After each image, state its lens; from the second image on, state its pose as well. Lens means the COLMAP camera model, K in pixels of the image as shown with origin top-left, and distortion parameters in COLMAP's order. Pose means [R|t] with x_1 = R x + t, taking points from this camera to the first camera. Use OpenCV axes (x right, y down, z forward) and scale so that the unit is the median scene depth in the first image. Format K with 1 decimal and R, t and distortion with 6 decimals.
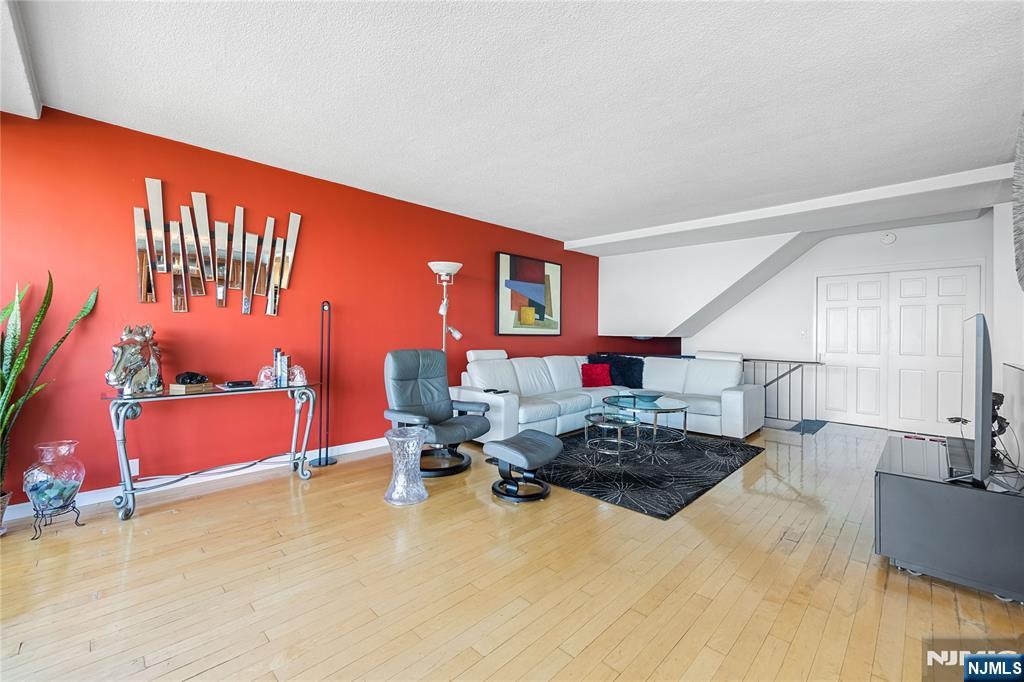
lens RADIAL K [[422.4, 0, 507.6], [0, 422.4, 332.2], [0, 0, 1]] dist [-0.000961, -0.000051]
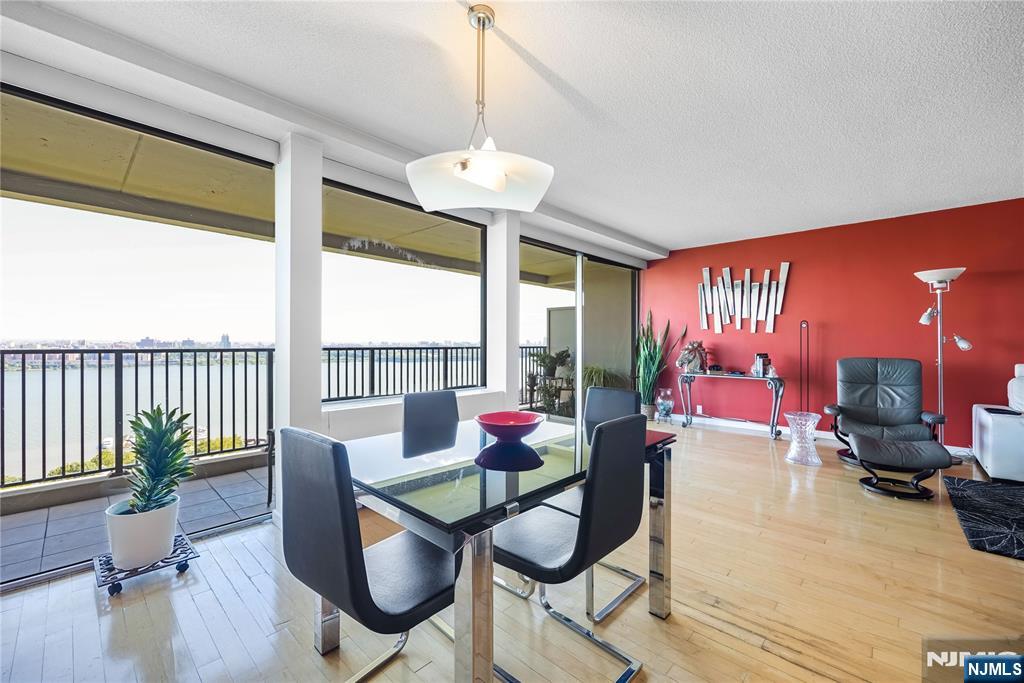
lens RADIAL K [[416.7, 0, 517.1], [0, 416.7, 341.8], [0, 0, 1]] dist [0.000527, 0.000176]
pose [[0.062168, -0.013525, -0.997974, 0.977233], [-0.000145, 0.999908, -0.013561, 0.015685], [0.998066, 0.000988, 0.062161, -0.015745]]
